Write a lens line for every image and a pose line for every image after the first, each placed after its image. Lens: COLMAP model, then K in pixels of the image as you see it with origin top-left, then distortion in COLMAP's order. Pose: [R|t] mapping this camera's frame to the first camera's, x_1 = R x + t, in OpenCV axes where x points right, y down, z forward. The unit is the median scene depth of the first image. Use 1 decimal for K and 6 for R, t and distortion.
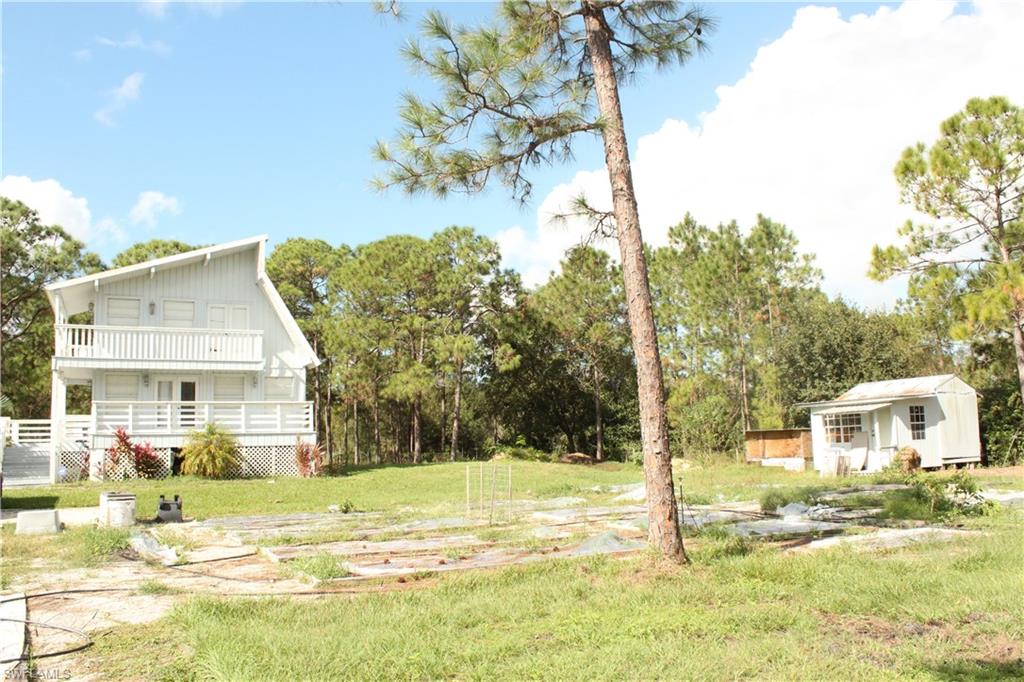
lens RADIAL K [[831.1, 0, 512.0], [0, 831.1, 341.0], [0, 0, 1]] dist [-0.082219, 0.009035]
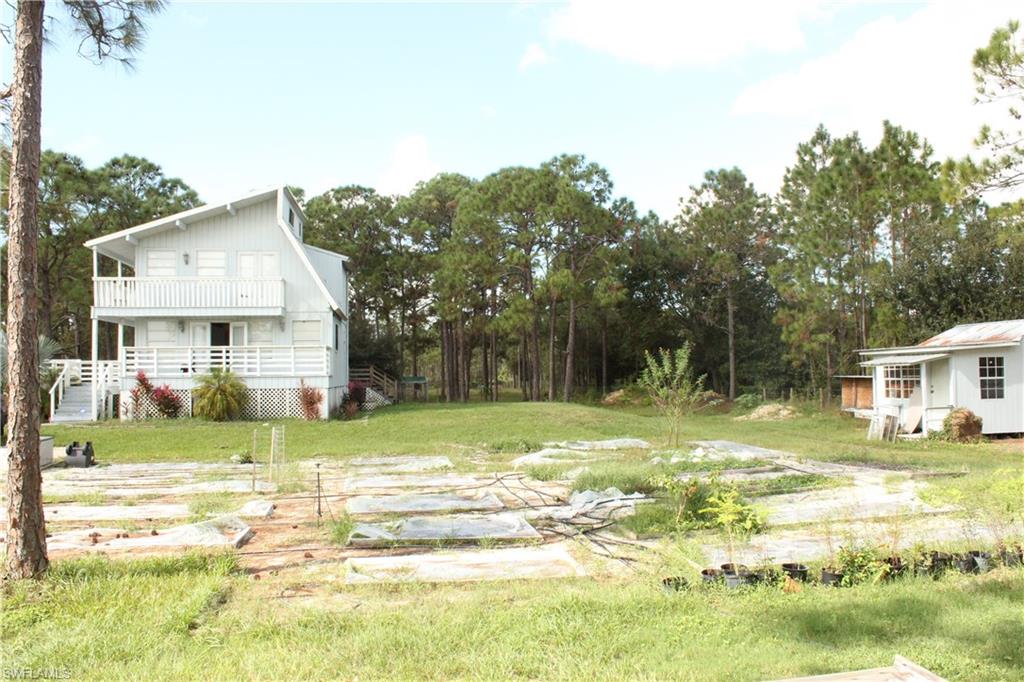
lens RADIAL K [[831.1, 0, 512.0], [0, 831.1, 341.0], [0, 0, 1]] dist [-0.082219, 0.009035]
pose [[0.953295, 0.005716, -0.301985, 0.284019], [0.022299, 0.995760, 0.089240, -0.018074], [0.301215, -0.091807, 0.949126, 0.097503]]
